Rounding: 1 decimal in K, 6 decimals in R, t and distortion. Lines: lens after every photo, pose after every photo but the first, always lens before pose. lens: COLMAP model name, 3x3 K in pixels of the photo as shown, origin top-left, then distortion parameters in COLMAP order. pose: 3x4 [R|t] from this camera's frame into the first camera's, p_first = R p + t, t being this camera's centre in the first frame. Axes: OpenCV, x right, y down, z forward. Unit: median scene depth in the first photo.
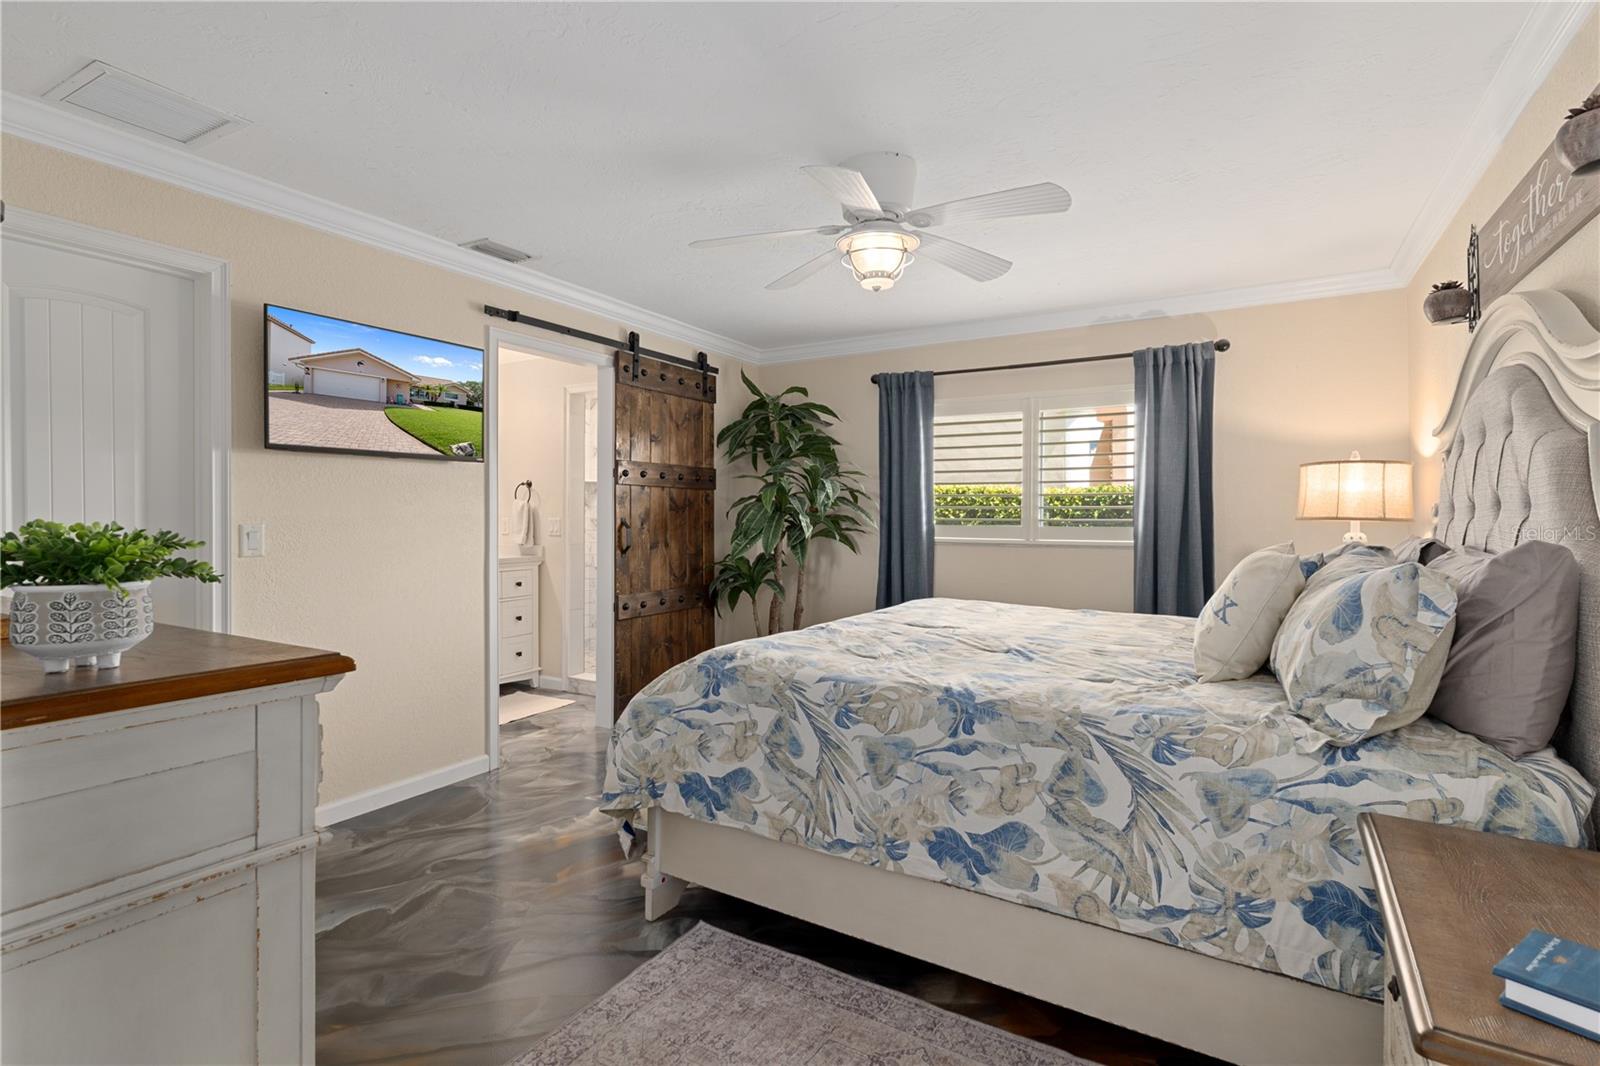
lens RADIAL K [[773.9, 0, 797.3], [0, 773.9, 511.3], [0, 0, 1]] dist [-0.001113, 0.000129]
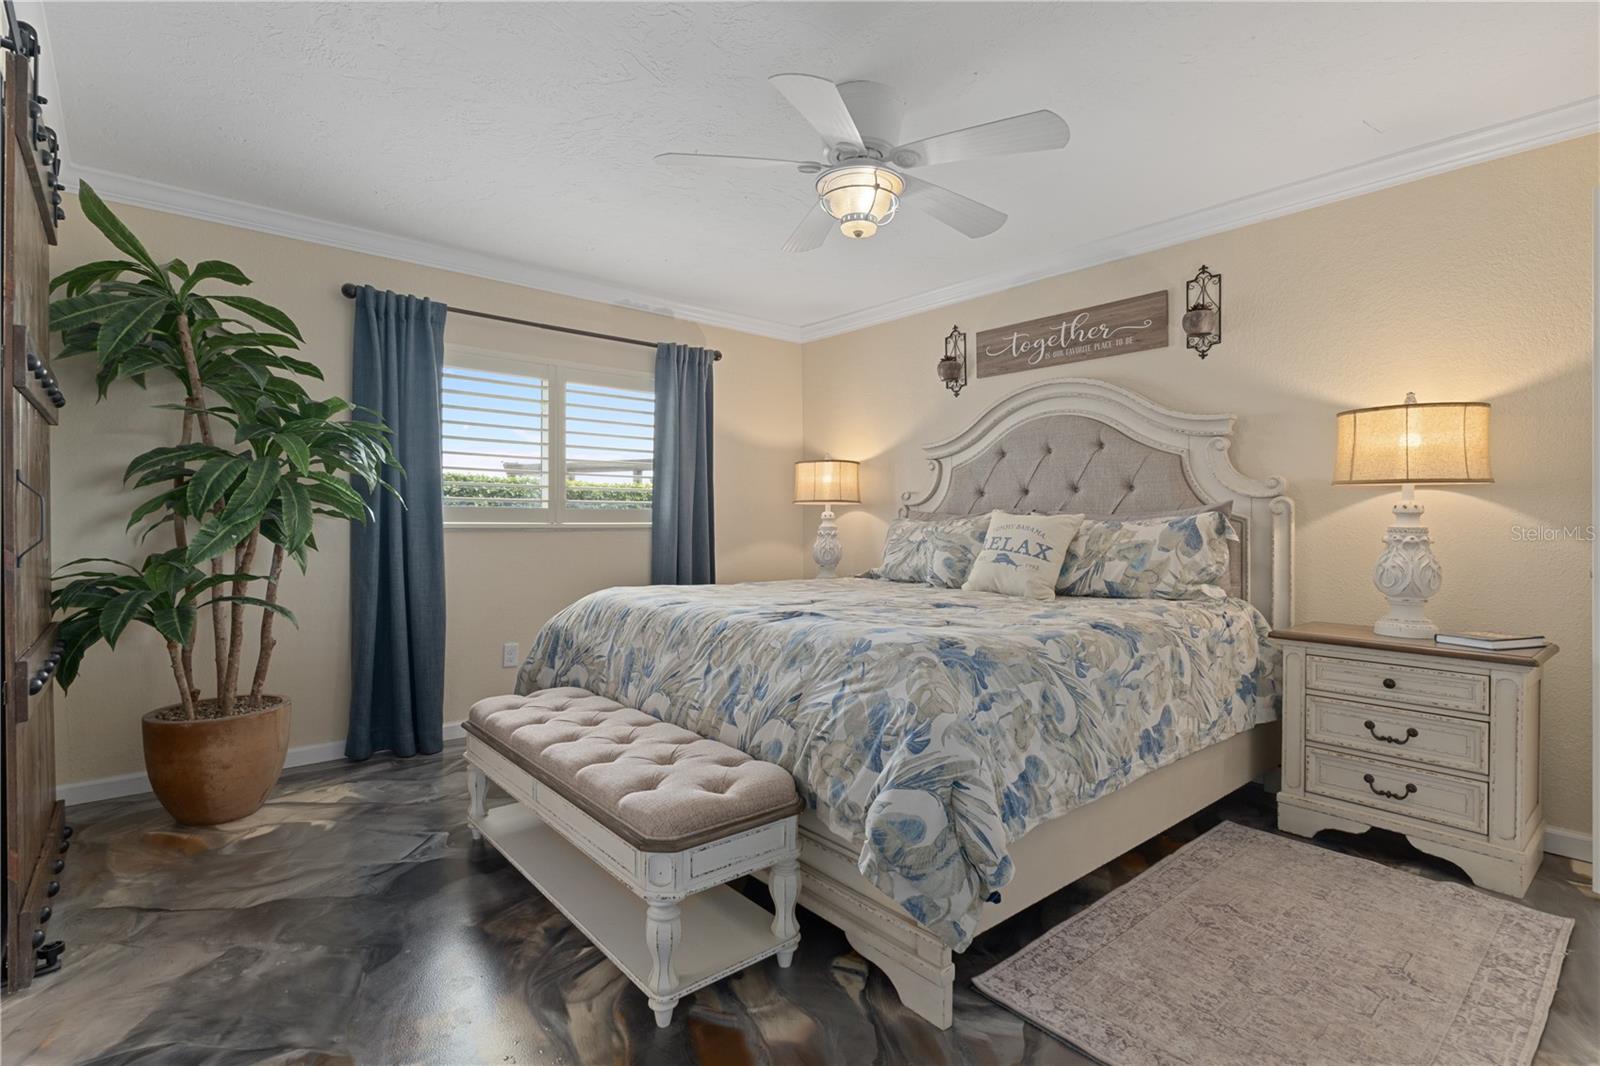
lens RADIAL K [[747.3, 0, 800.0], [0, 747.3, 533.0], [0, 0, 1]] dist [0.001977, -0.000519]
pose [[0.319575, -0.018054, 0.947389, -0.934021], [-0.004147, 0.999782, 0.020451, 0.061793], [-0.947552, -0.010464, 0.319430, 0.964890]]
